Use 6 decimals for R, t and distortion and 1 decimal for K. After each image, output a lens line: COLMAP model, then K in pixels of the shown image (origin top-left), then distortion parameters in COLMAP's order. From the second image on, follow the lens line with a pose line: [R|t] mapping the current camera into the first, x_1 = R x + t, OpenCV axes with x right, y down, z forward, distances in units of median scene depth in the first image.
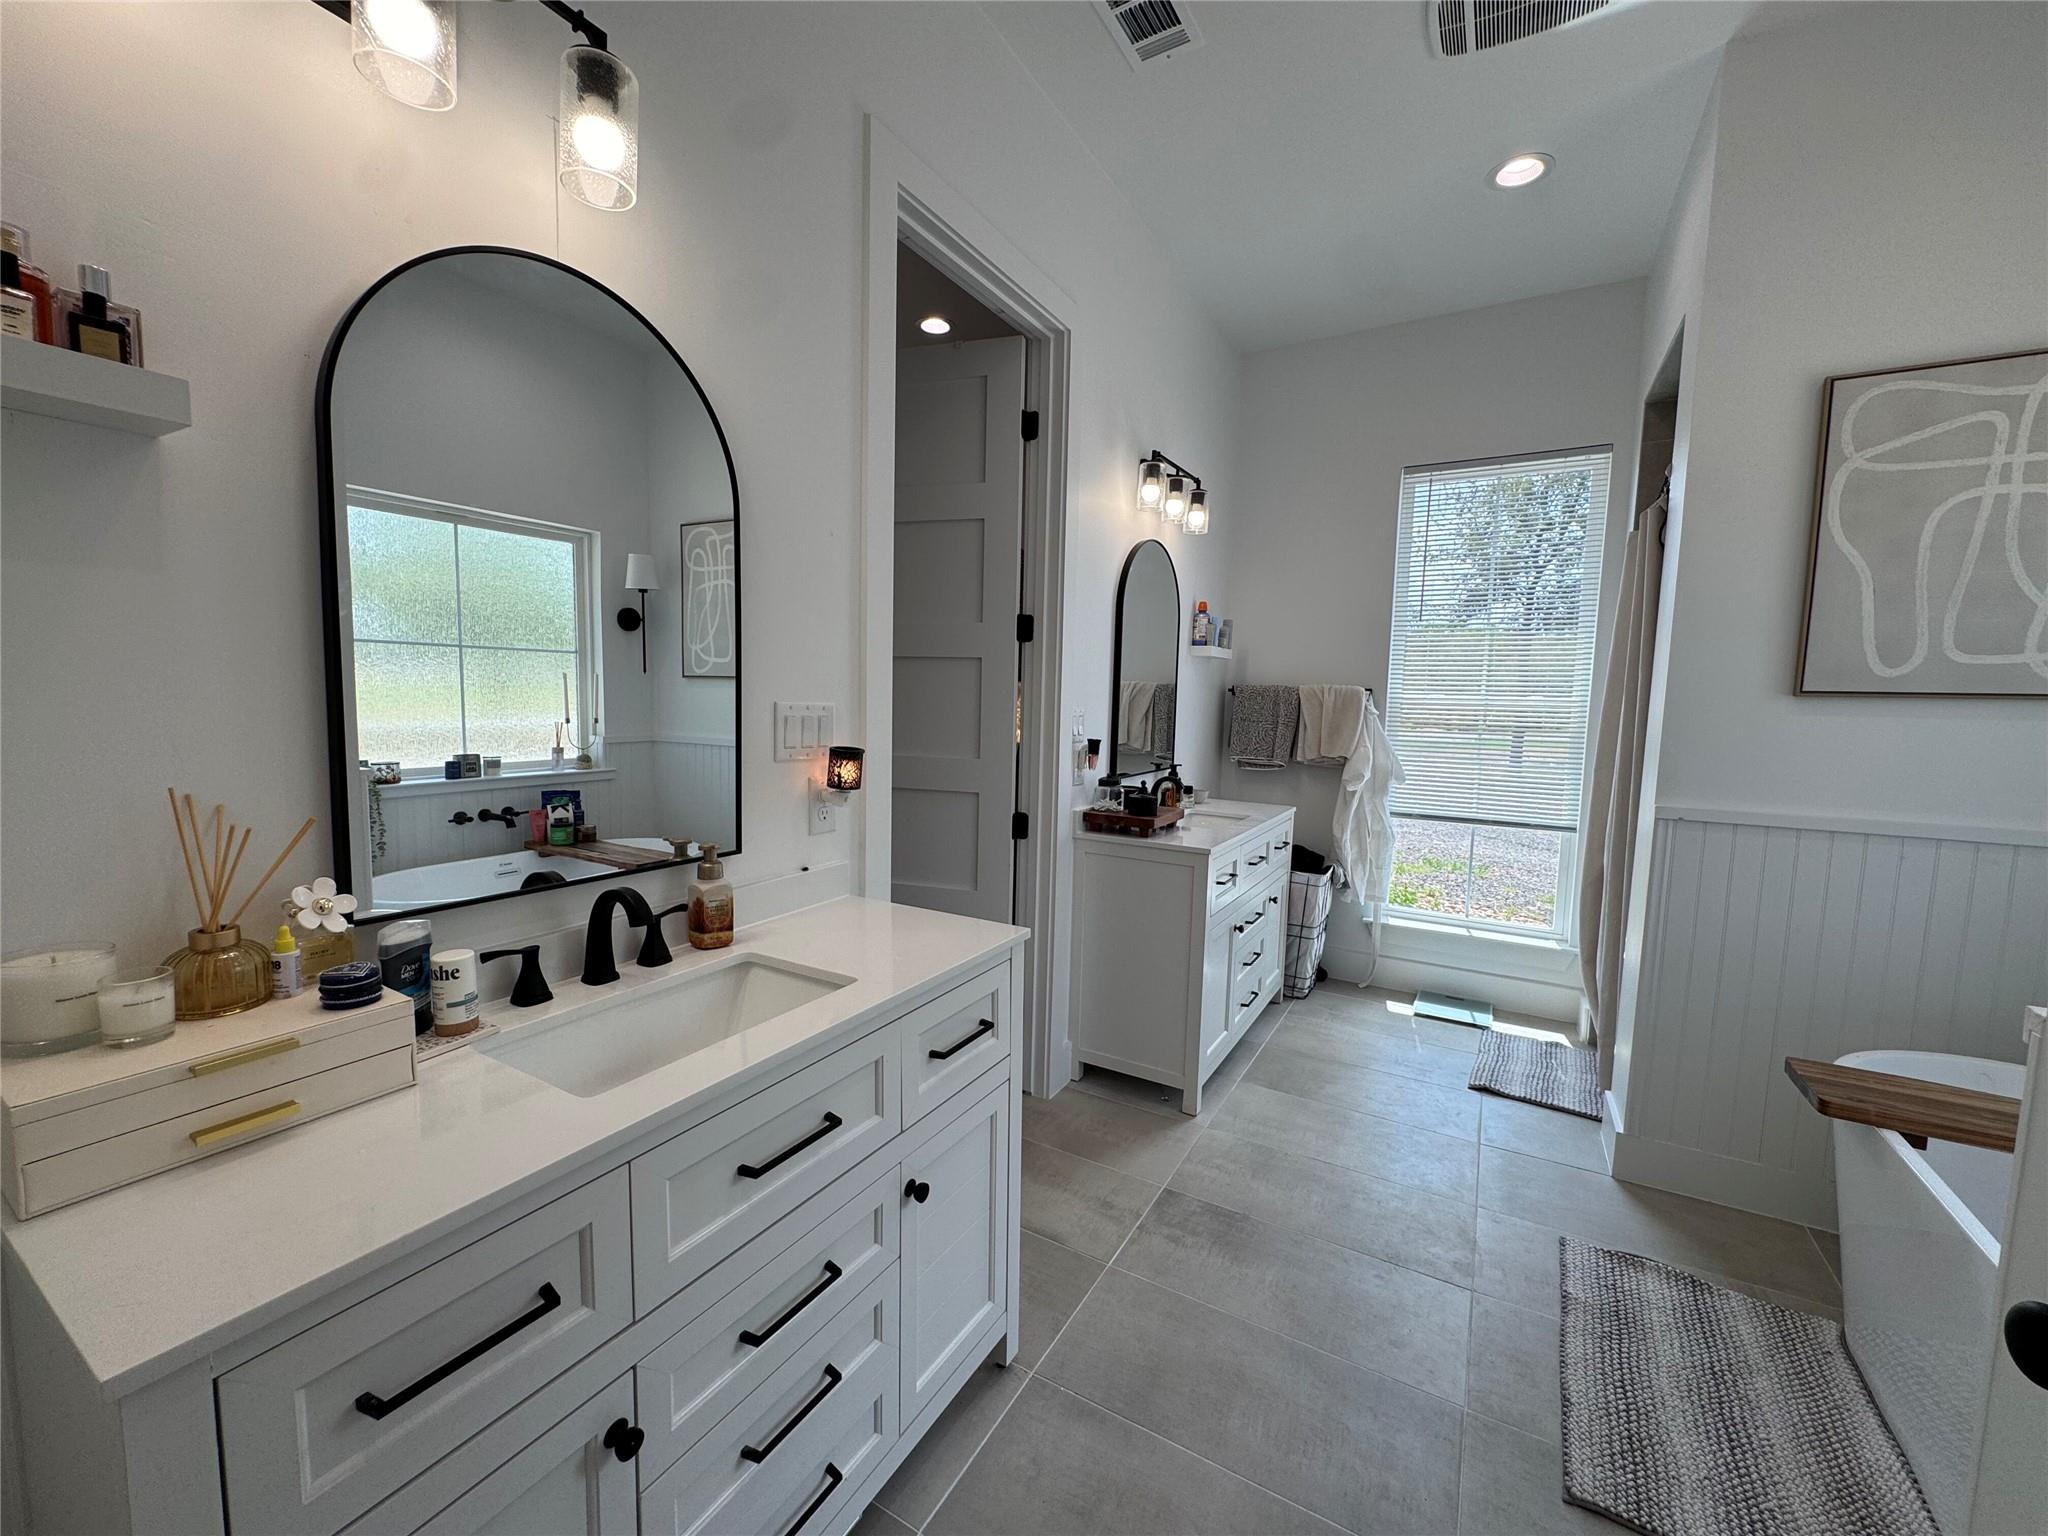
lens RADIAL K [[818.6, 0, 1025.0], [0, 818.6, 767.2], [0, 0, 1]] dist [-0.002940, 0.000491]
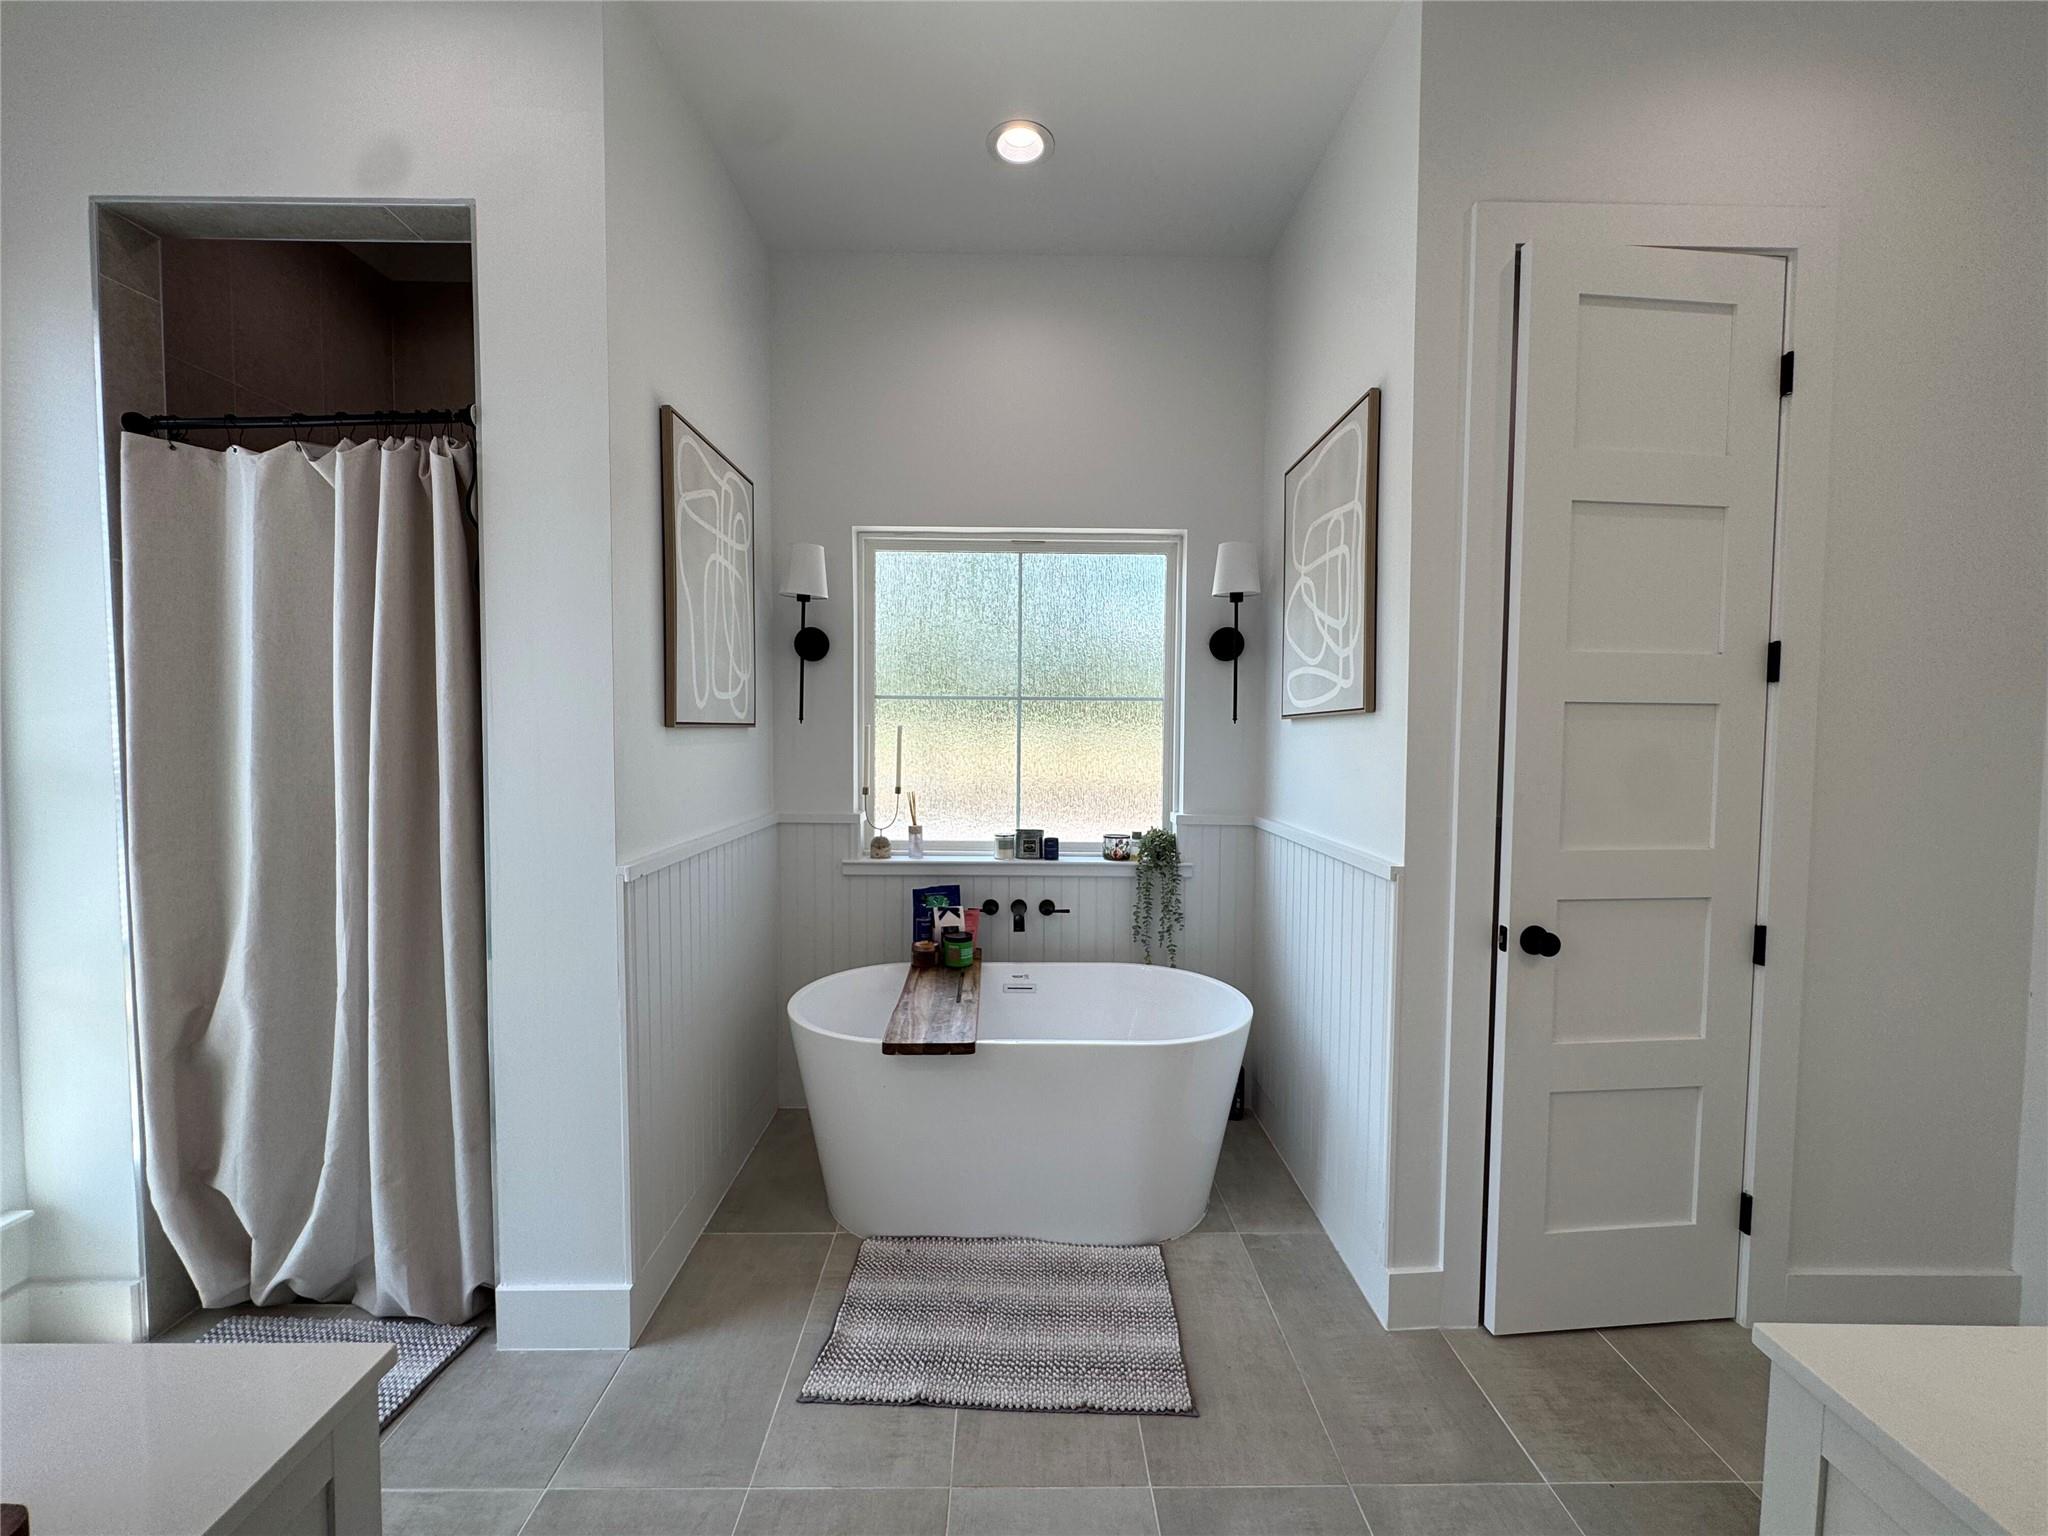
lens RADIAL K [[818.6, 0, 1013.1], [0, 818.6, 771.2], [0, 0, 1]] dist [-0.002940, 0.000491]
pose [[-0.514792, -0.068928, 0.854540, -0.083158], [0.059547, 0.991481, 0.115846, -0.100702], [-0.855245, 0.110522, -0.506302, 0.938554]]
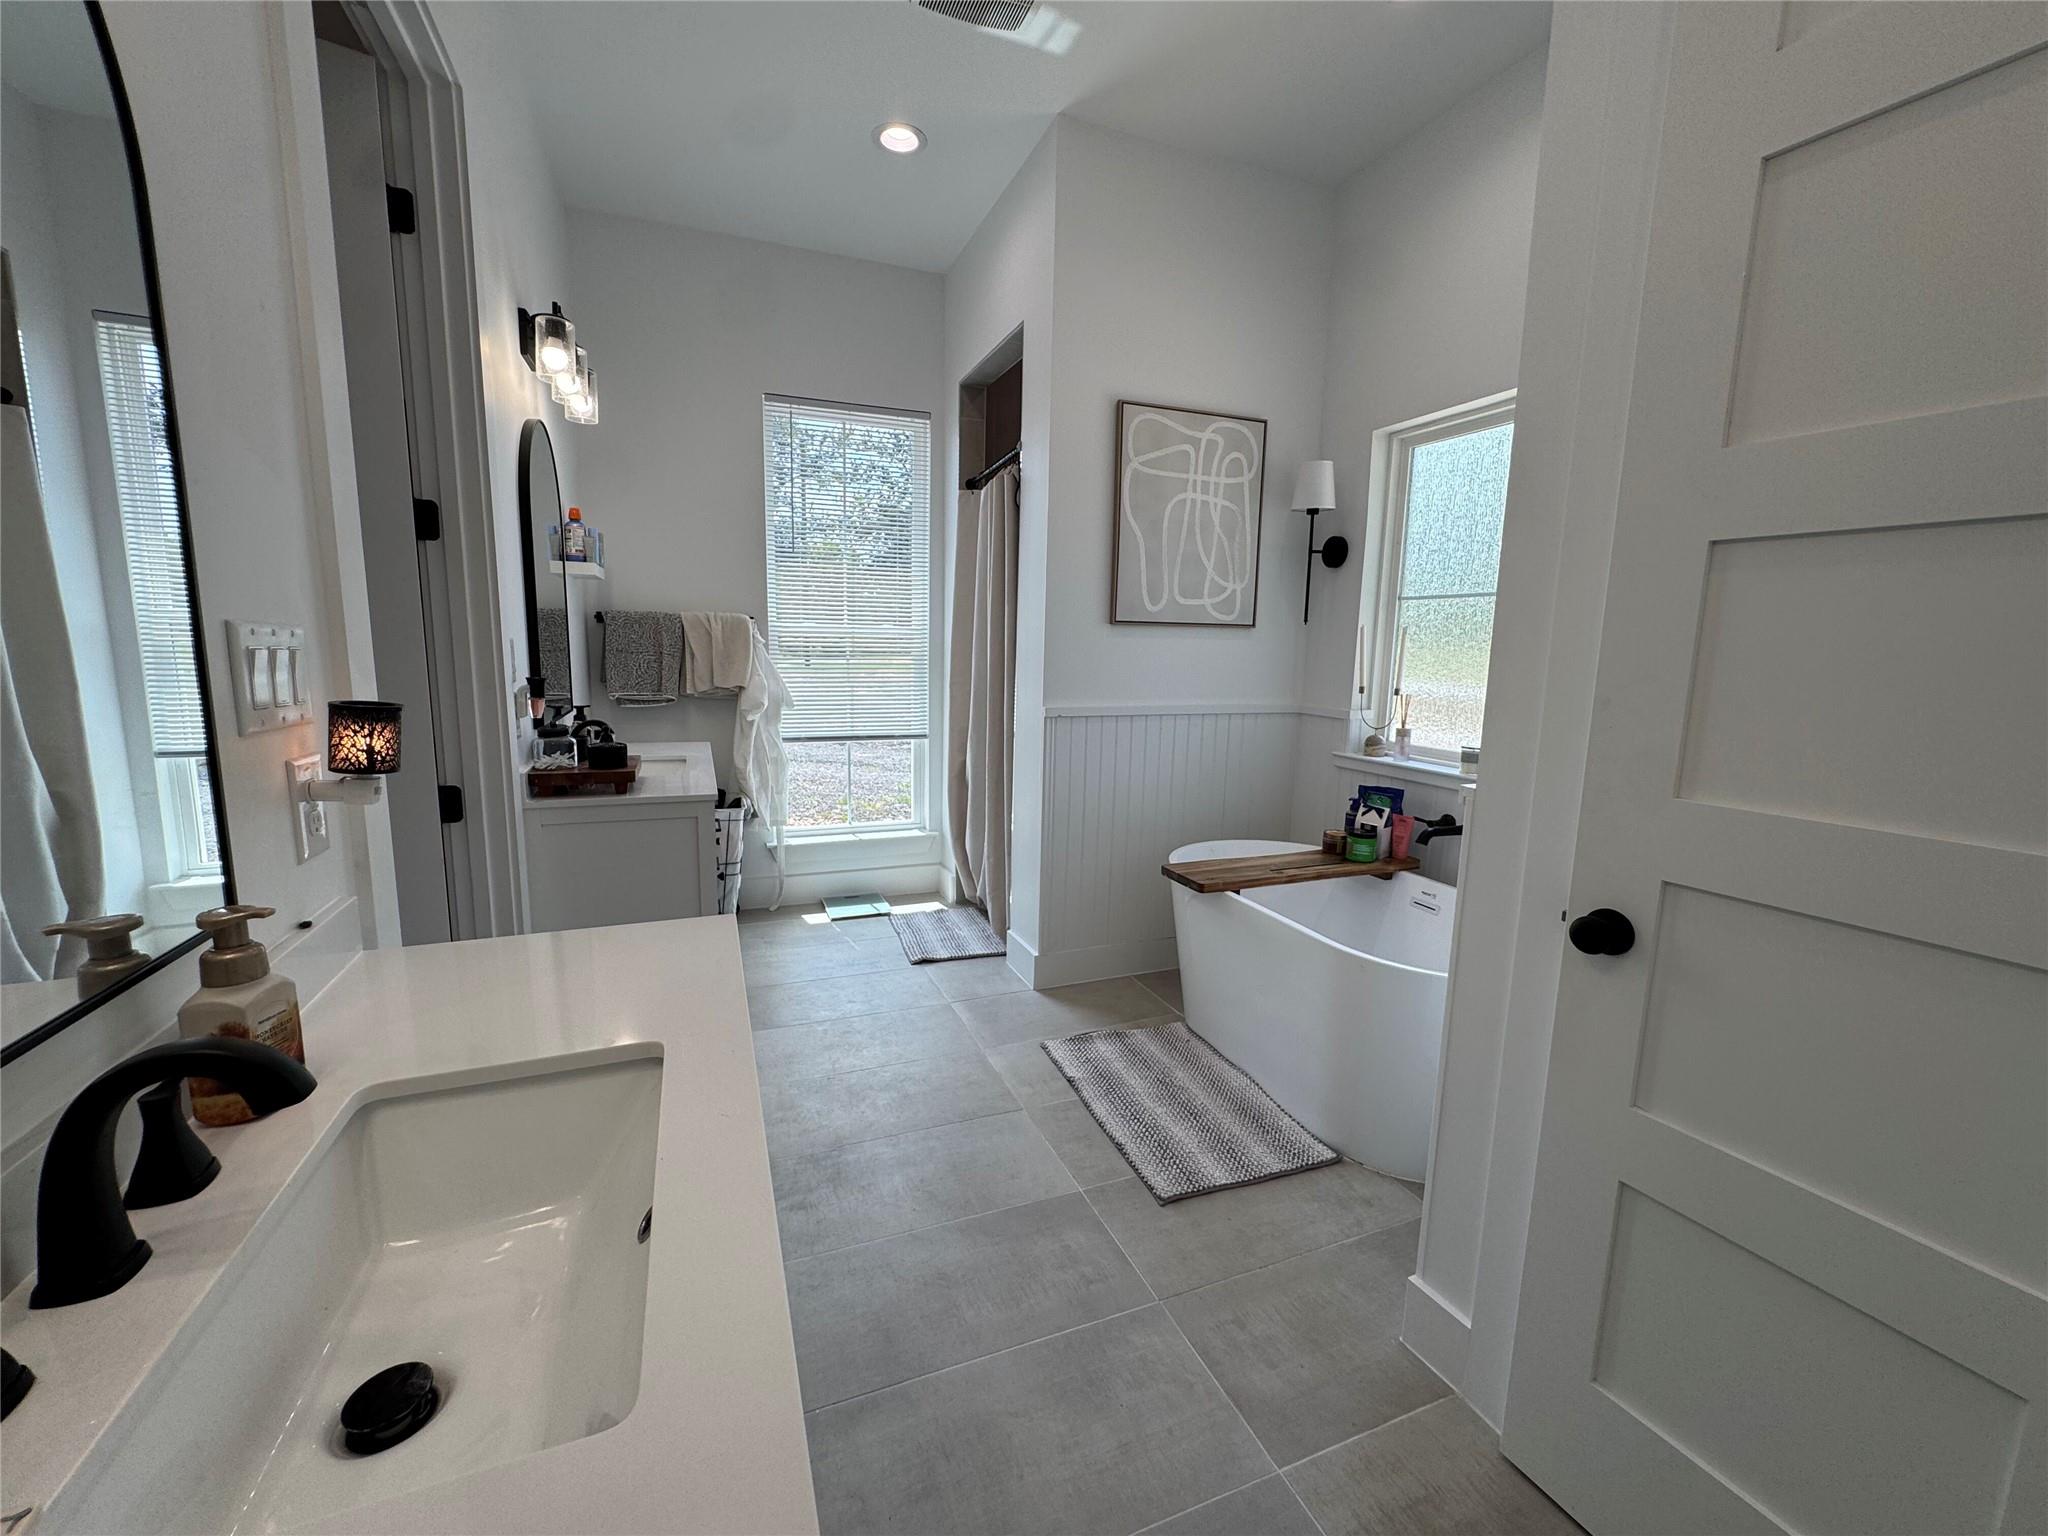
lens RADIAL K [[818.6, 0, 1016.5], [0, 818.6, 767.3], [0, 0, 1]] dist [-0.002940, 0.000491]
pose [[0.618446, -0.129399, 0.775100, -0.258934], [0.065275, 0.991400, 0.113427, -0.009012], [-0.783112, -0.019554, 0.621574, 0.185501]]
